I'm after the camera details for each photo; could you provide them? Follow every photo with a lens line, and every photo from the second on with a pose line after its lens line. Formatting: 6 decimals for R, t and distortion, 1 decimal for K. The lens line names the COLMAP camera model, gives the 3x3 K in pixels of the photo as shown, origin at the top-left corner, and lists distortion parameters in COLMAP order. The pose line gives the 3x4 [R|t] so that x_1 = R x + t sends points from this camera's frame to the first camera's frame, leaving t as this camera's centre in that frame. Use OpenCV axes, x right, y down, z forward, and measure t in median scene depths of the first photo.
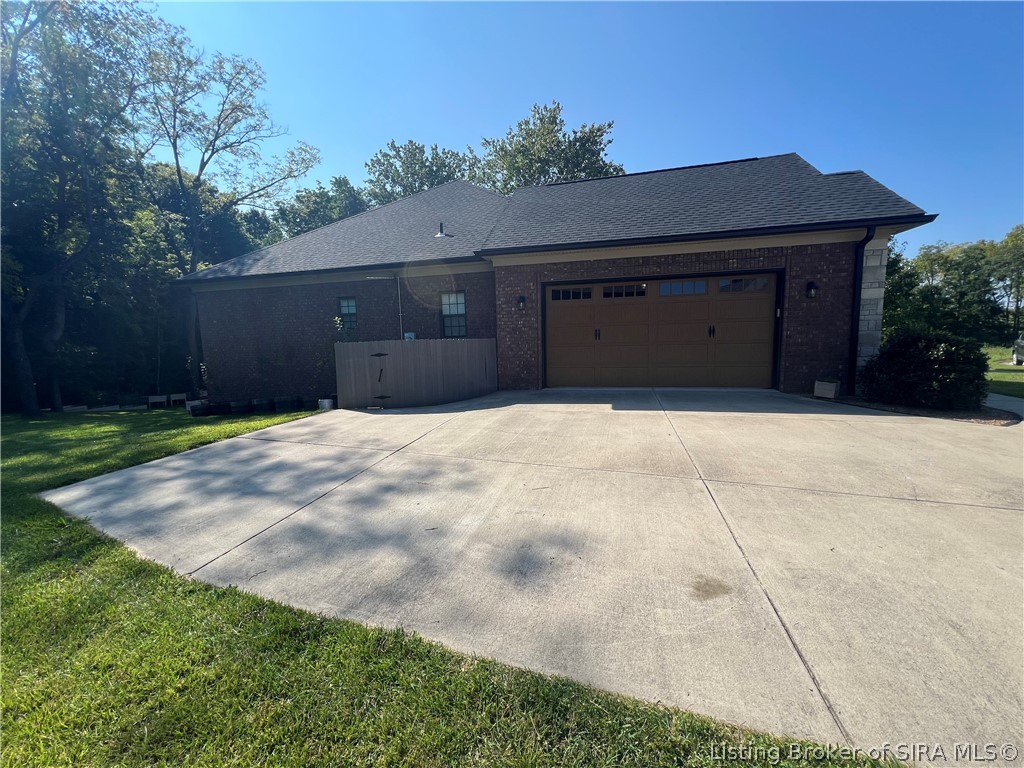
lens RADIAL K [[412.0, 0, 512.0], [0, 412.0, 384.0], [0, 0, 1]] dist [0.001753, -0.000076]
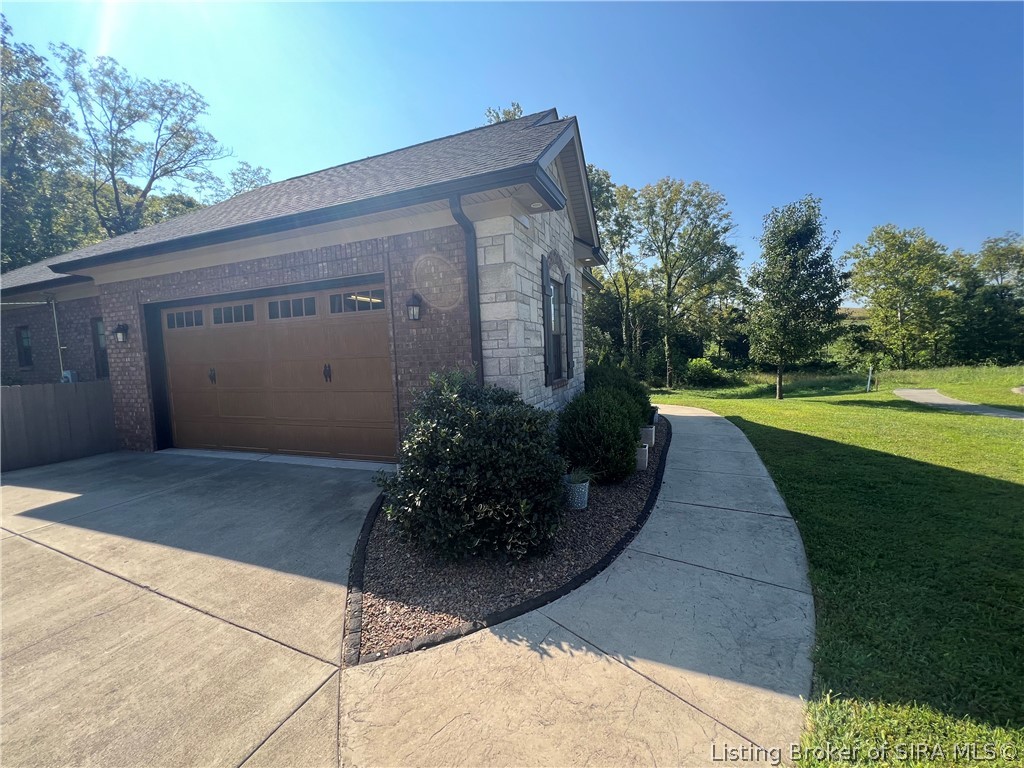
lens RADIAL K [[414.1, 0, 512.0], [0, 414.1, 384.0], [0, 0, 1]] dist [-0.001181, -0.000375]
pose [[0.993631, -0.006626, -0.112486, 0.280004], [0.003115, 0.999503, -0.031362, -0.029284], [0.112638, 0.030812, 0.993158, 0.126396]]
